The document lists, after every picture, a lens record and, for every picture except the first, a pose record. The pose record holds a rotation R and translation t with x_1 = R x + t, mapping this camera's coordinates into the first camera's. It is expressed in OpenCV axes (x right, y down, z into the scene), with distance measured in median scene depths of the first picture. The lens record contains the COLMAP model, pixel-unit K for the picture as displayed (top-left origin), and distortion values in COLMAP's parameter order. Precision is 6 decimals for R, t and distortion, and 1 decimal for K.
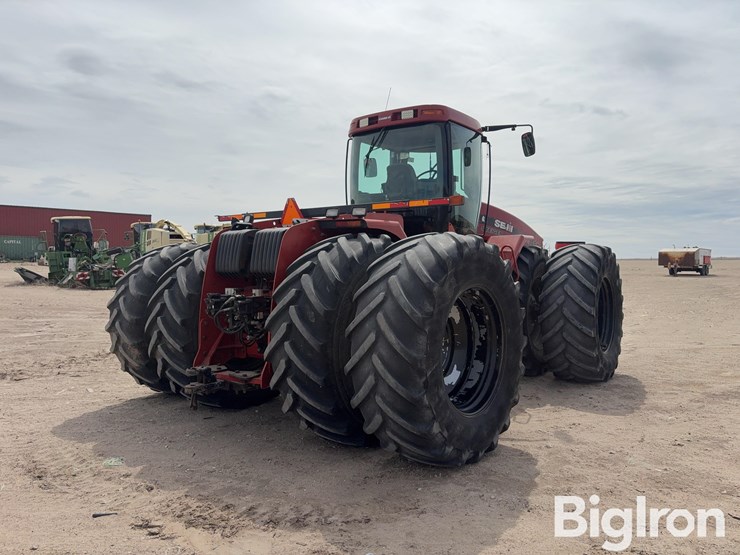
lens RADIAL K [[563.8, 0, 375.5], [0, 563.8, 277.7], [0, 0, 1]] dist [0.030134, -0.008539]
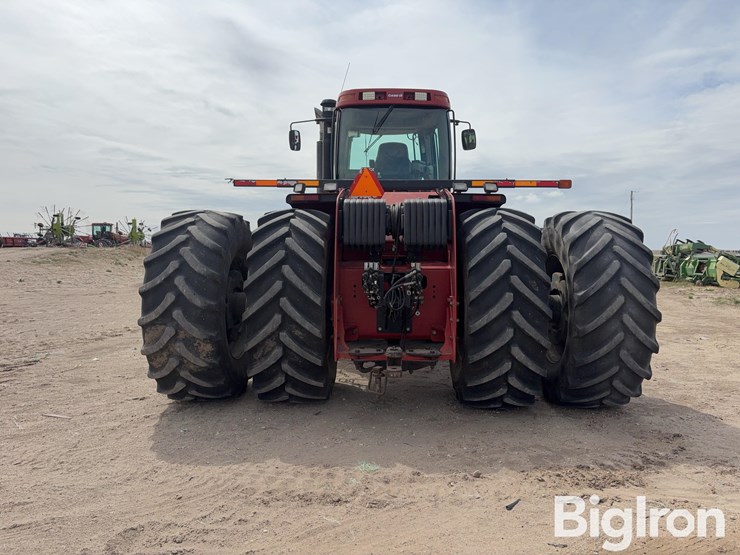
lens RADIAL K [[563.8, 0, 375.5], [0, 563.8, 277.7], [0, 0, 1]] dist [0.030134, -0.008539]
pose [[0.794983, -0.019677, 0.606312, -0.646896], [0.008721, 0.999741, 0.021010, 0.019538], [-0.606569, -0.011415, 0.794949, 0.229488]]
